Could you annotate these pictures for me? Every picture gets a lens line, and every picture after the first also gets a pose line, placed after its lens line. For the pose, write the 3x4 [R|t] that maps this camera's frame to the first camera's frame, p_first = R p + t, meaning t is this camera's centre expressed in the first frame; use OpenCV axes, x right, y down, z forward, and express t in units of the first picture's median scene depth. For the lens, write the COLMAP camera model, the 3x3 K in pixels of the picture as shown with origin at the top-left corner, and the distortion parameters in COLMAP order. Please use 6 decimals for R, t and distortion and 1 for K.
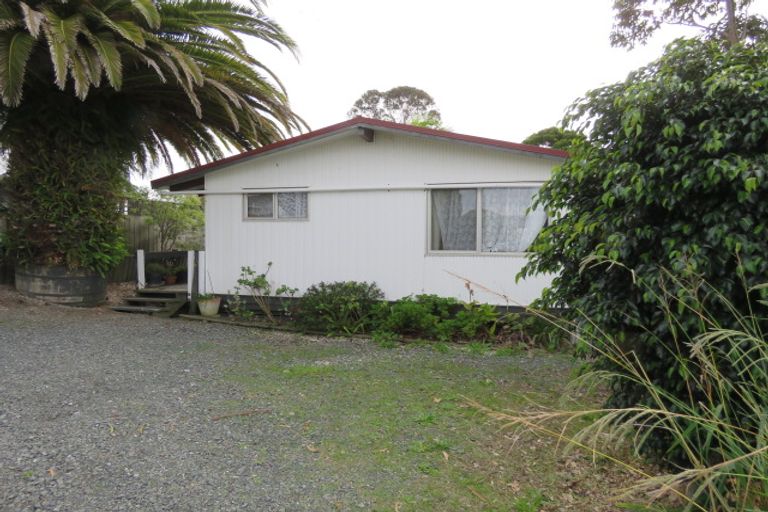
lens RADIAL K [[484.3, 0, 382.7], [0, 484.3, 268.3], [0, 0, 1]] dist [0.000367, 0.003324]
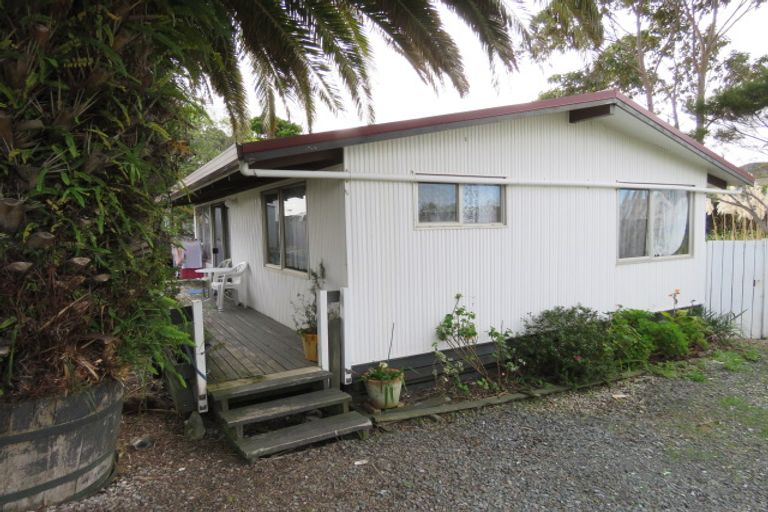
lens RADIAL K [[484.3, 0, 382.7], [0, 484.3, 268.3], [0, 0, 1]] dist [0.000367, 0.003324]
pose [[0.708165, -0.082709, 0.701186, -0.756059], [0.065656, 0.996526, 0.051236, -0.086581], [-0.702987, 0.009754, 0.711135, 0.637081]]
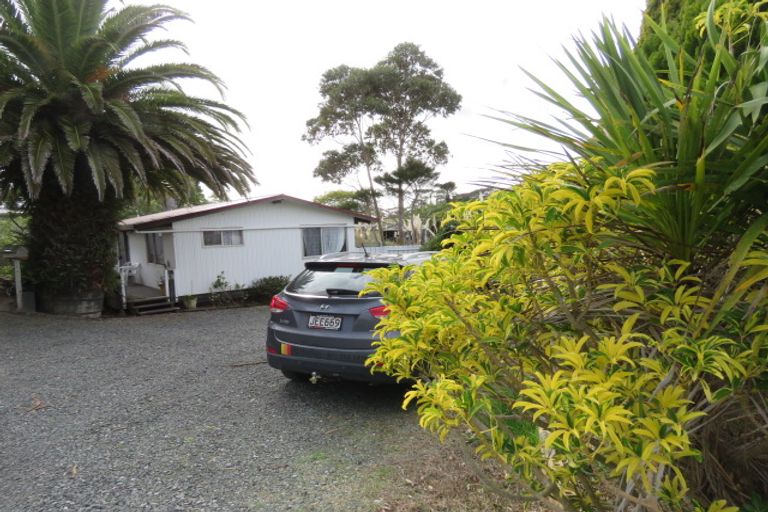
lens RADIAL K [[484.3, 0, 382.7], [0, 484.3, 268.3], [0, 0, 1]] dist [0.000367, 0.003324]
pose [[0.562872, -0.101998, 0.820226, -1.345465], [0.083958, 0.994279, 0.066027, -0.090688], [-0.822269, 0.031700, 0.568216, -0.446747]]
